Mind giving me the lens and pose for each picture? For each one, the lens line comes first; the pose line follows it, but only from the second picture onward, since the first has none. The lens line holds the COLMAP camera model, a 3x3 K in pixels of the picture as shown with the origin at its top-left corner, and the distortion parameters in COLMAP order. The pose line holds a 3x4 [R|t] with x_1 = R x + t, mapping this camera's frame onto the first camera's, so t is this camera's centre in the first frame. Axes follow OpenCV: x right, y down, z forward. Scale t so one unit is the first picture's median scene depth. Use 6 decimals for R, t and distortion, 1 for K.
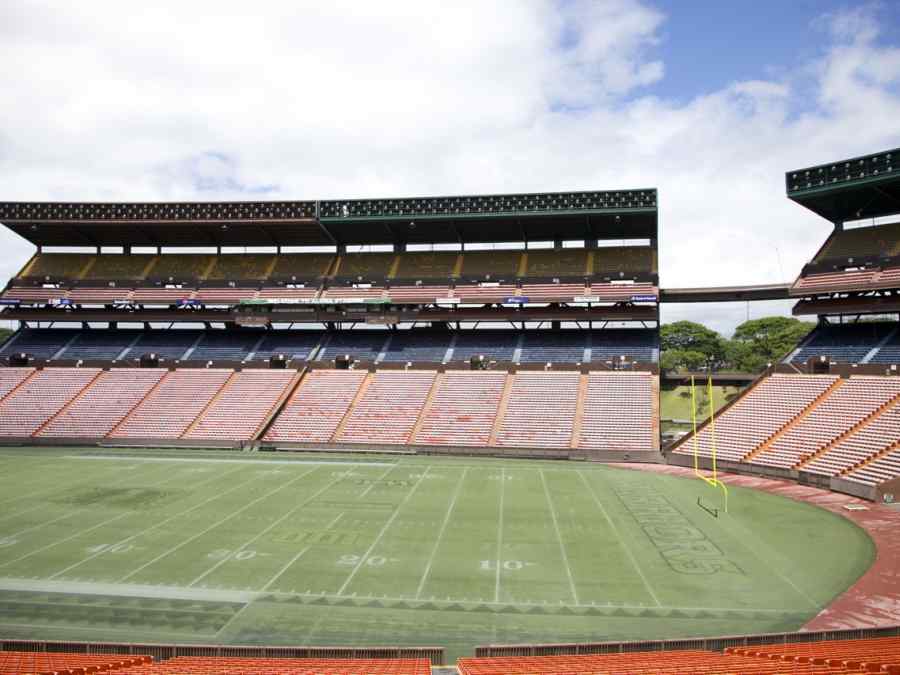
lens RADIAL K [[720.1, 0, 457.0], [0, 720.1, 329.2], [0, 0, 1]] dist [-0.100099, 0.047601]
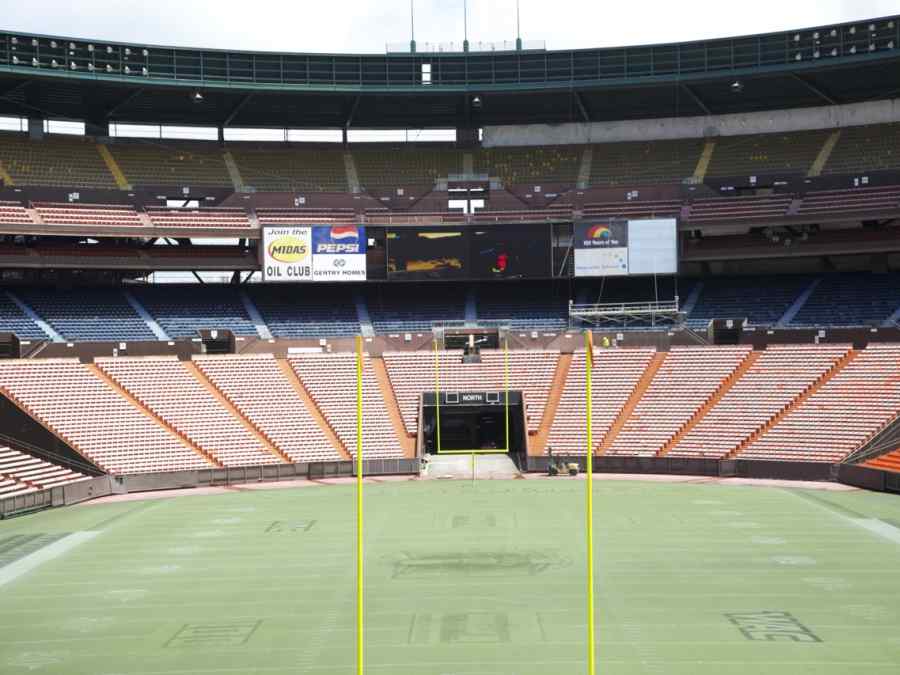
lens RADIAL K [[1716.6, 0, 449.2], [0, 1716.6, 330.7], [0, 0, 1]] dist [0.224917, 0.000000]
pose [[-0.069218, -0.002011, 0.997600, -1.400455], [-0.017543, 0.999846, 0.000798, 0.034890], [-0.997447, -0.017446, -0.069242, 0.906953]]
